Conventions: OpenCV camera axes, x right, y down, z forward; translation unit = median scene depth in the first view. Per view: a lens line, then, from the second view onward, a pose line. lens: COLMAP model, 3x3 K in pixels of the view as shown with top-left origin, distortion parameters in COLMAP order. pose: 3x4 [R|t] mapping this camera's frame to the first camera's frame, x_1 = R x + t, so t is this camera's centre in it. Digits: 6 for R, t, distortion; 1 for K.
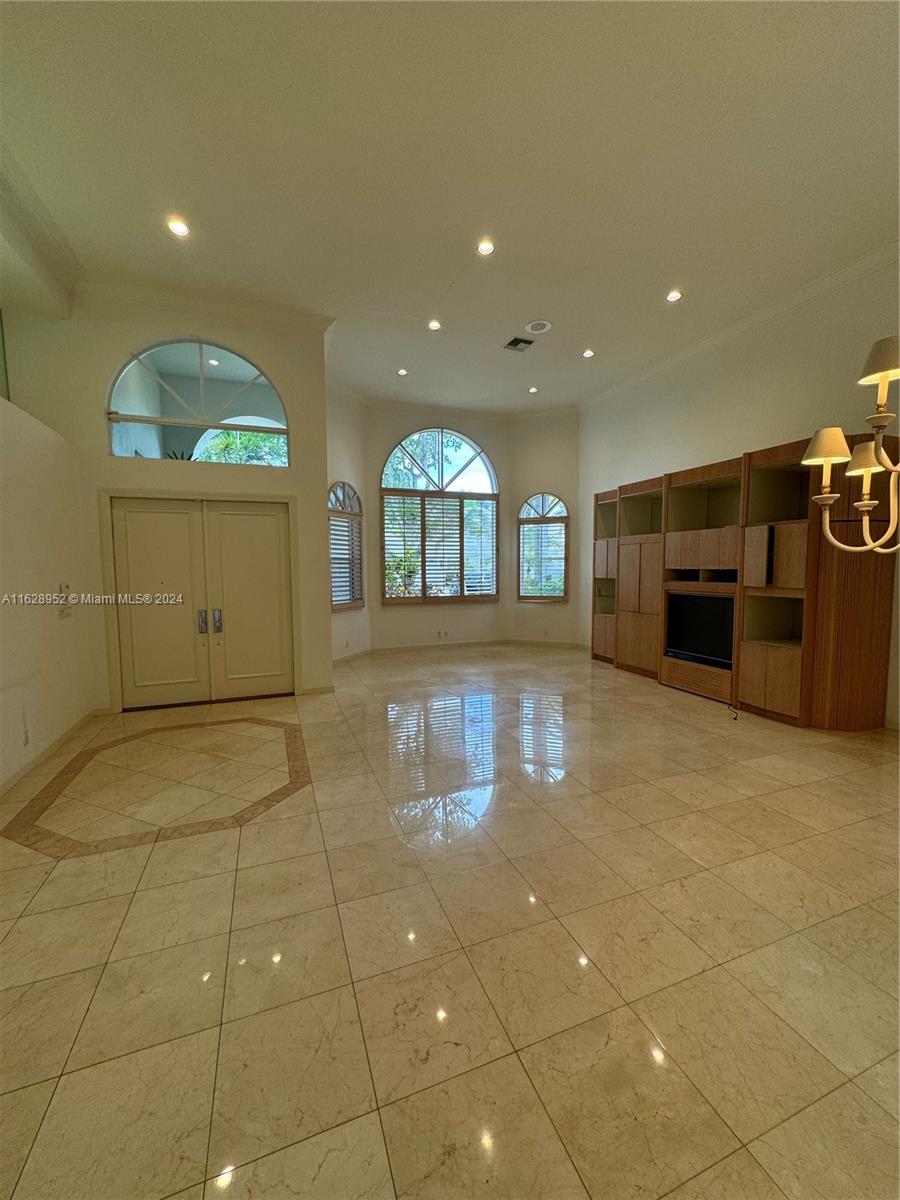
lens RADIAL K [[480.1, 0, 450.2], [0, 480.1, 600.7], [0, 0, 1]] dist [-0.002013, 0.000489]
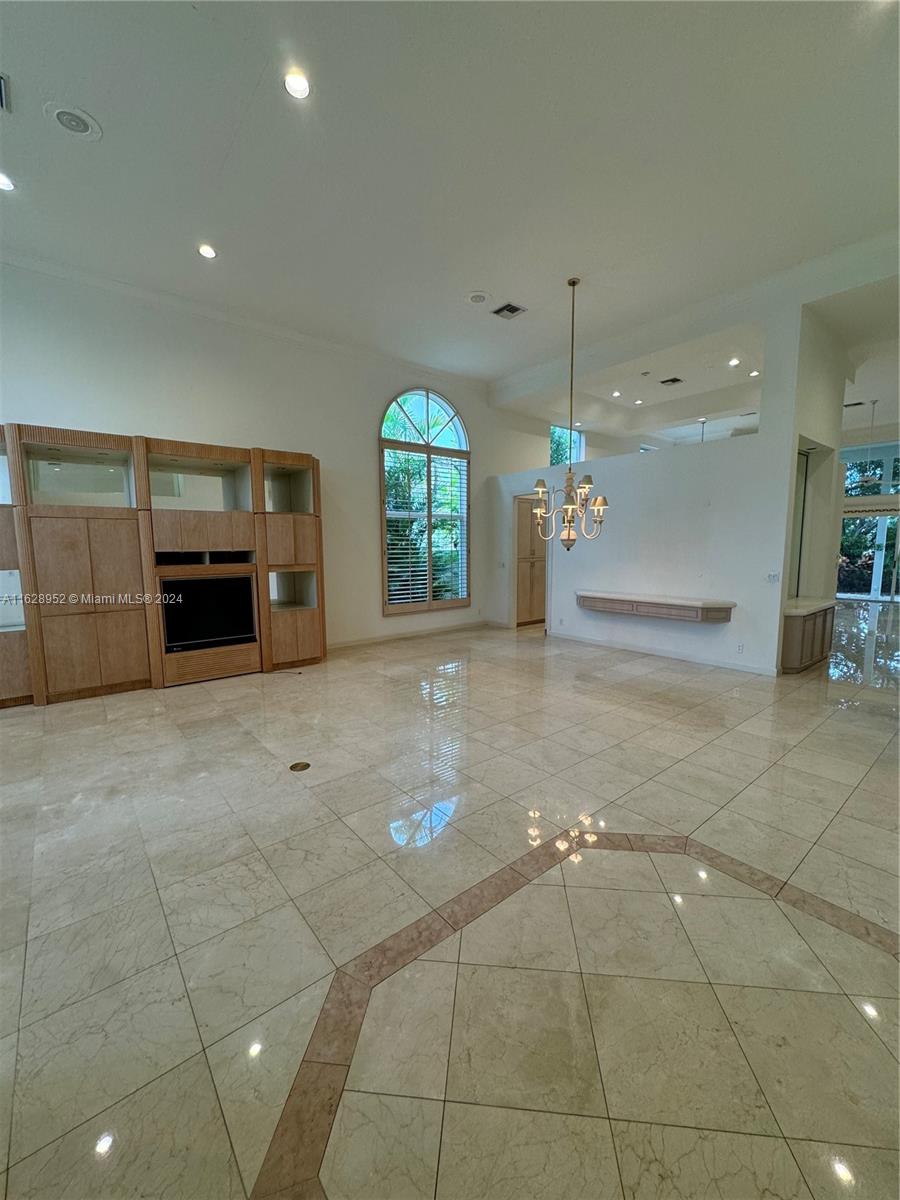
lens RADIAL K [[480.1, 0, 451.4], [0, 480.1, 598.3], [0, 0, 1]] dist [-0.002013, 0.000489]
pose [[-0.319516, -0.095540, 0.942752, -0.792017], [0.078859, 0.988772, 0.126931, -0.079868], [-0.944294, 0.114901, -0.308394, 1.188118]]
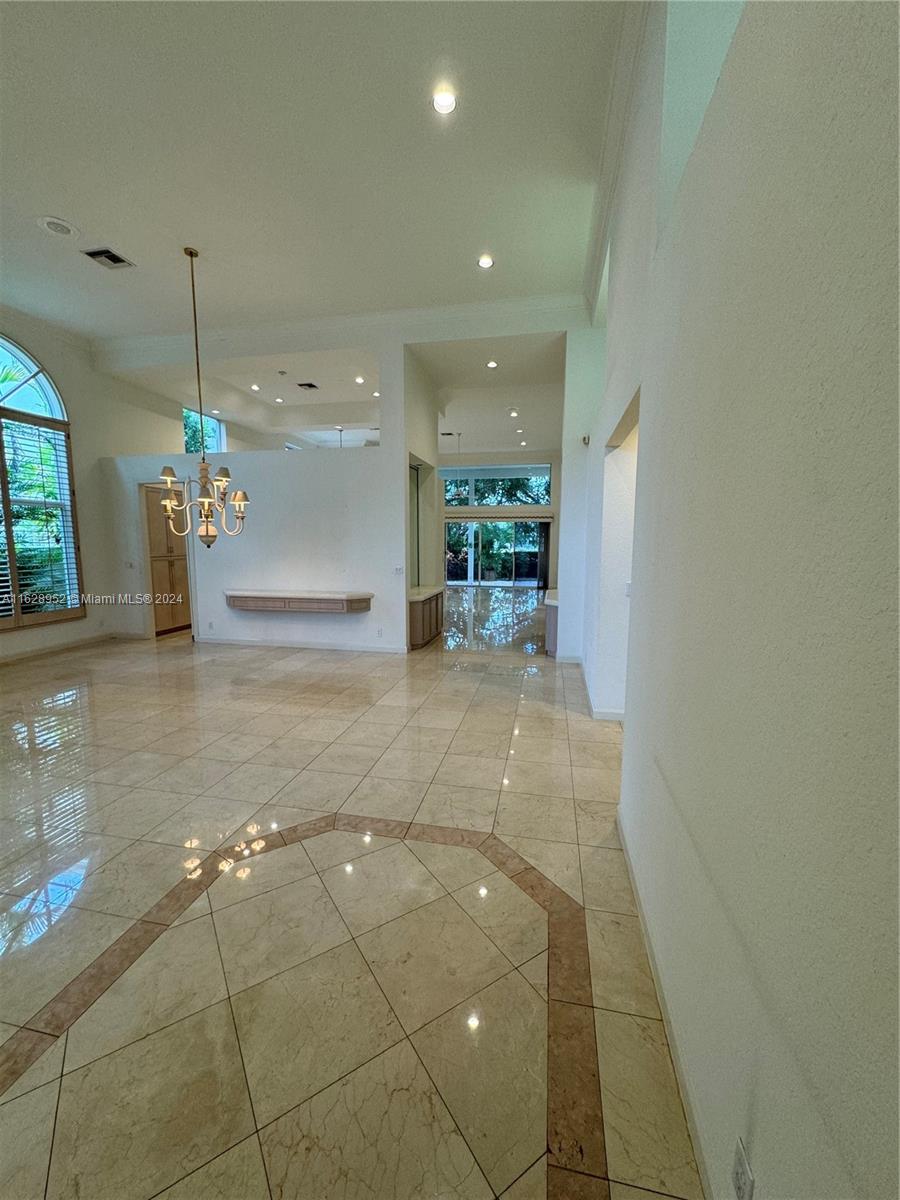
lens RADIAL K [[480.1, 0, 451.4], [0, 480.1, 598.3], [0, 0, 1]] dist [-0.002013, 0.000489]
pose [[-0.844139, -0.057555, 0.533027, -0.810115], [0.043623, 0.983551, 0.175286, -0.076872], [-0.534347, 0.171218, -0.827742, 1.160133]]
